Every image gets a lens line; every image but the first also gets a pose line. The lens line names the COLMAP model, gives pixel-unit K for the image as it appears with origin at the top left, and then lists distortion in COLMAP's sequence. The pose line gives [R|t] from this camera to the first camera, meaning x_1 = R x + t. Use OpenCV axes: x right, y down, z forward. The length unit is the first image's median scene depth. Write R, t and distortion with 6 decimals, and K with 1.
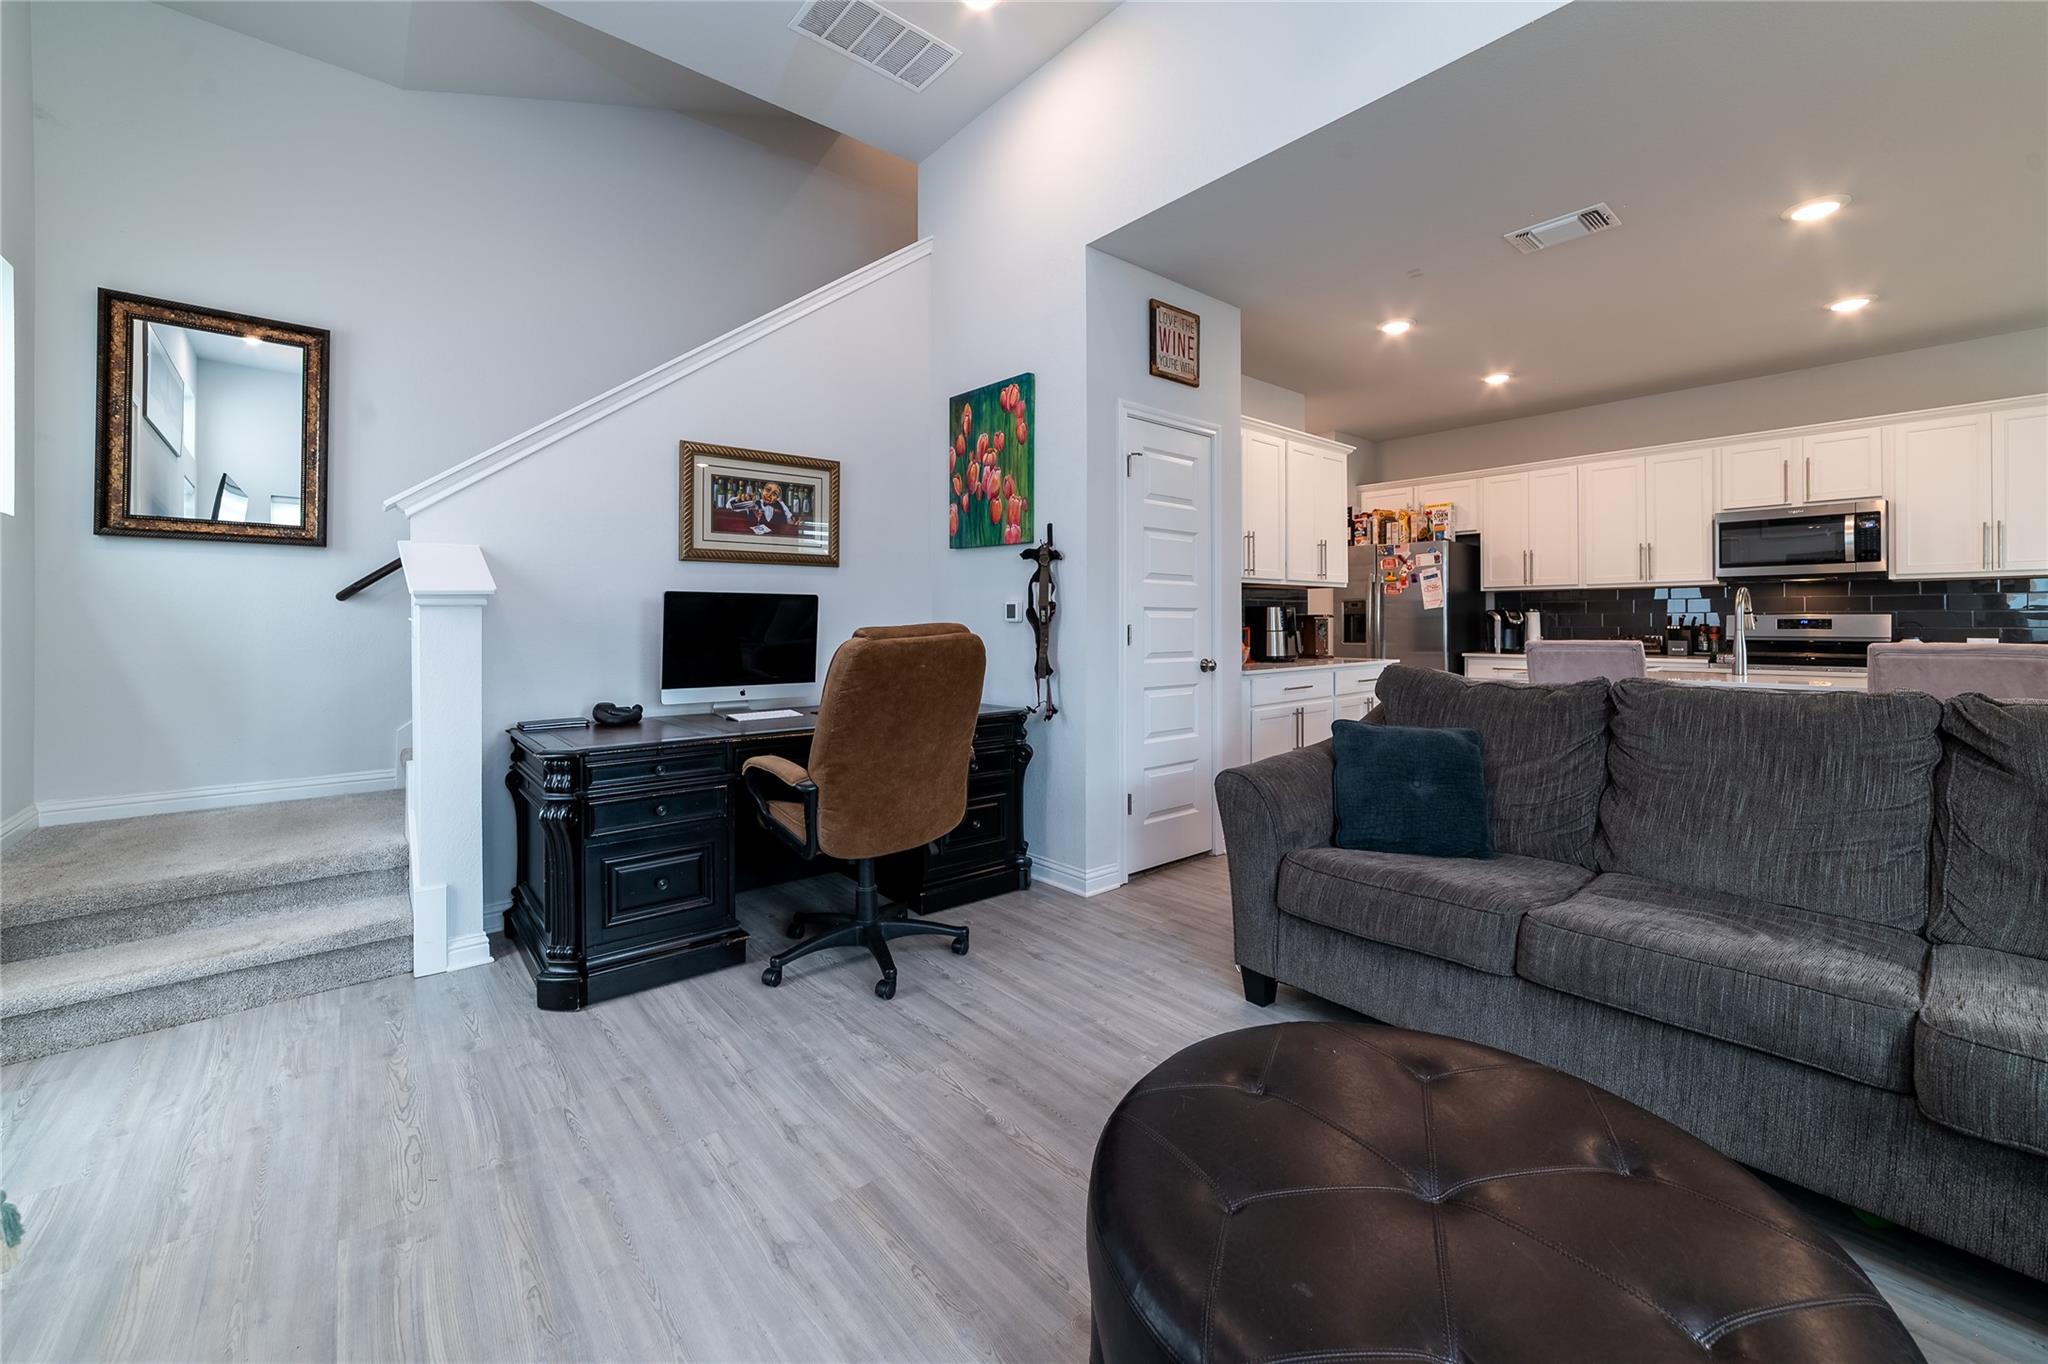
lens RADIAL K [[815.0, 0, 1021.4], [0, 815.0, 616.8], [0, 0, 1]] dist [-0.019612, 0.006926]
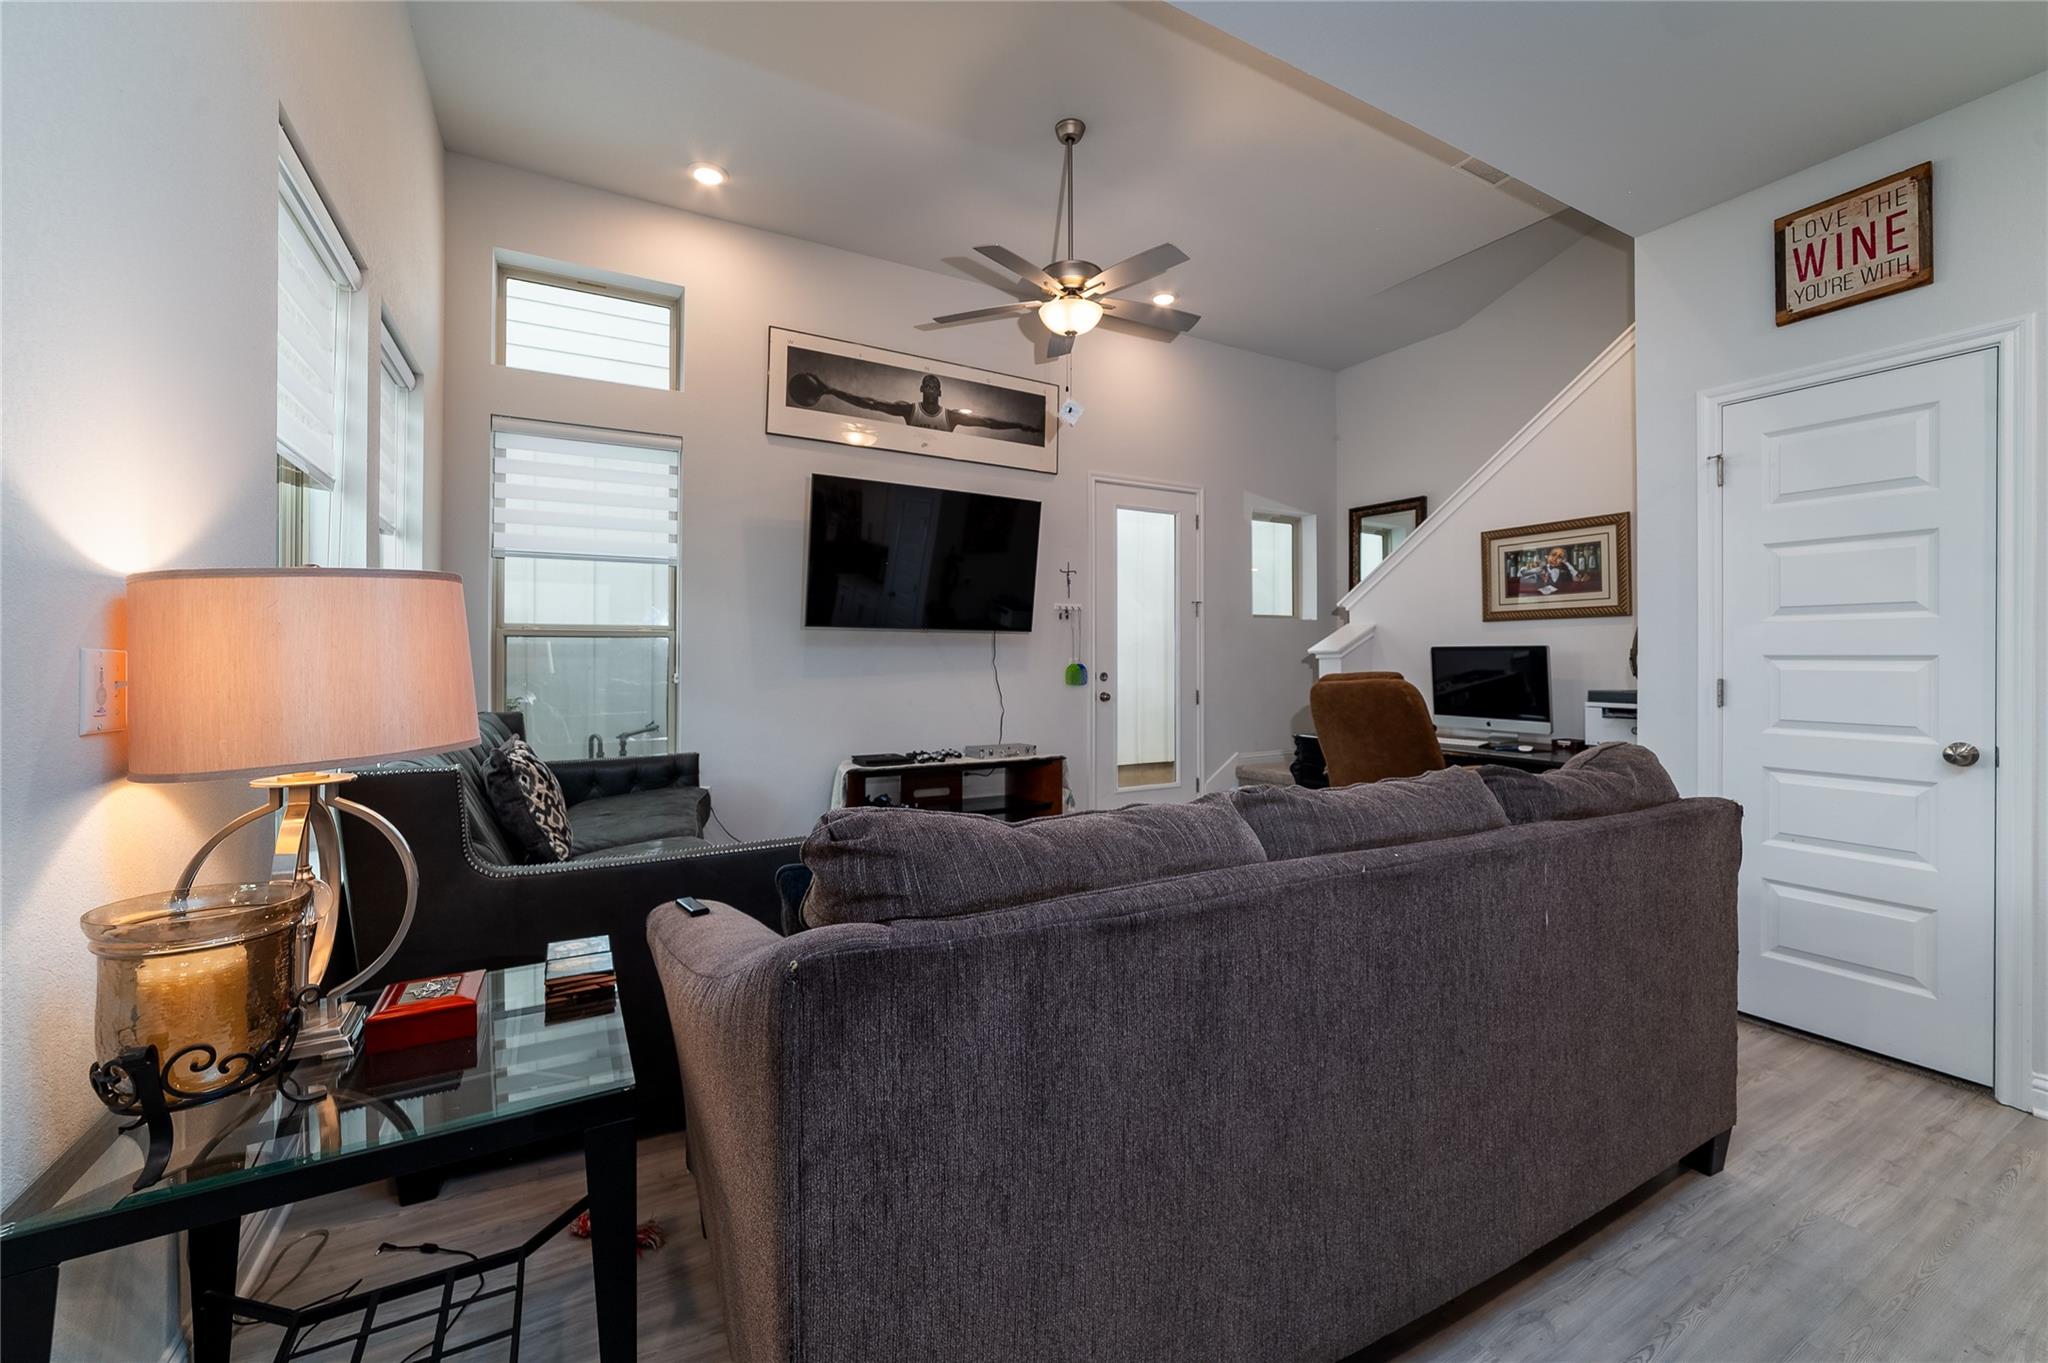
lens RADIAL K [[815.0, 0, 1038.8], [0, 815.0, 656.5], [0, 0, 1]] dist [-0.019612, 0.006926]
pose [[-0.185776, -0.000984, -0.982592, 0.919457], [0.007428, 0.999970, -0.002406, -0.013256], [0.982564, -0.007745, -0.185763, 0.471830]]
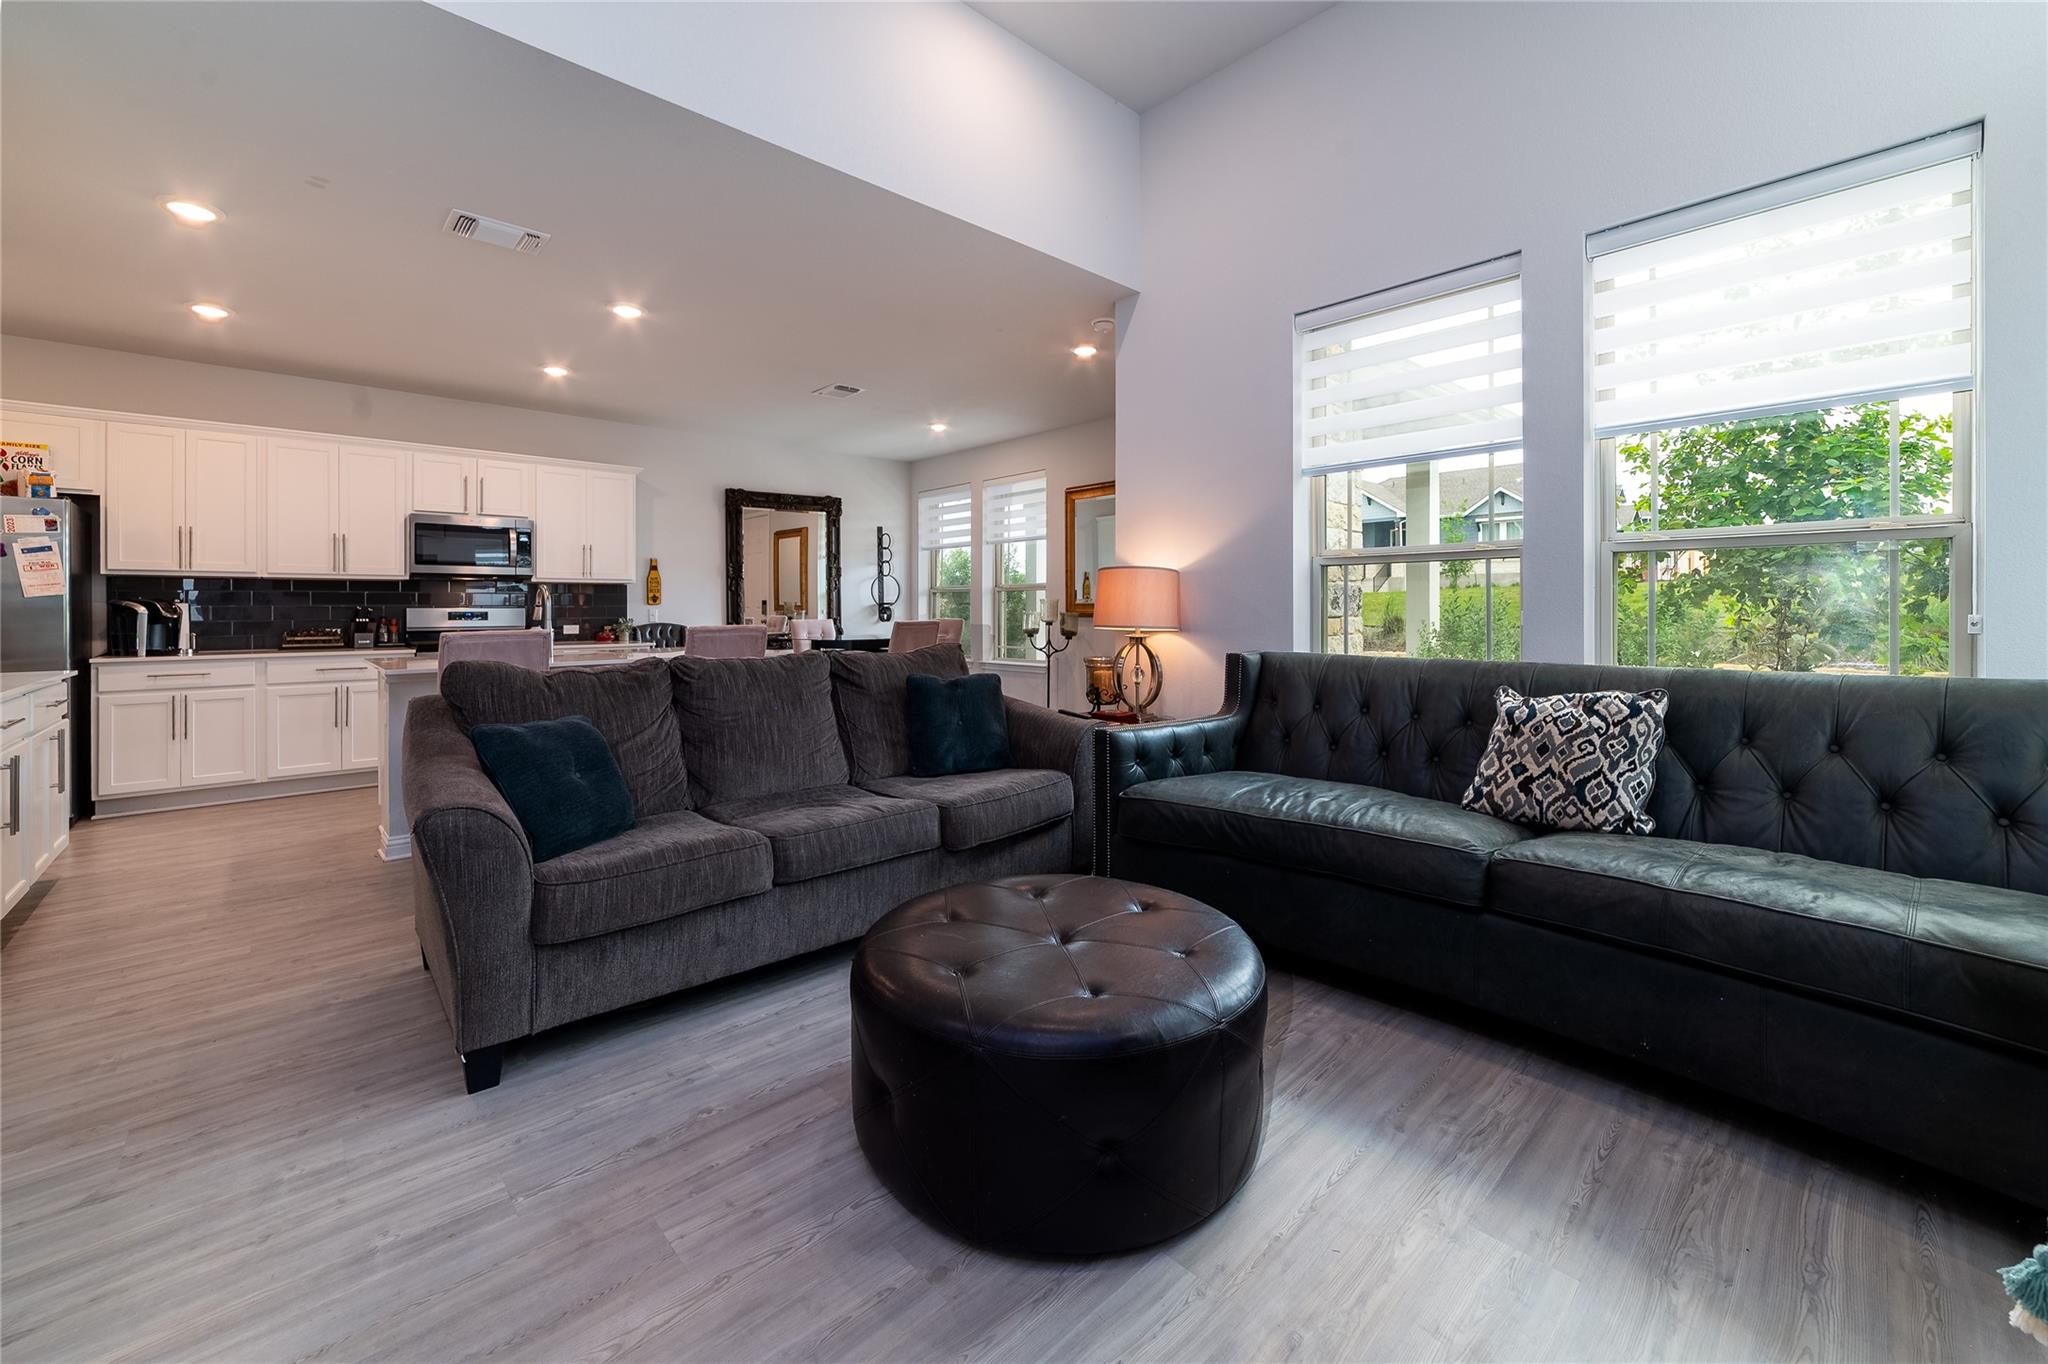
lens RADIAL K [[815.0, 0, 1017.1], [0, 815.0, 610.4], [0, 0, 1]] dist [-0.019612, 0.006926]
pose [[-0.045916, 0.002689, 0.998942, -0.333740], [-0.000906, 0.999996, -0.002733, 0.004509], [-0.998945, -0.001031, -0.045913, 0.322383]]
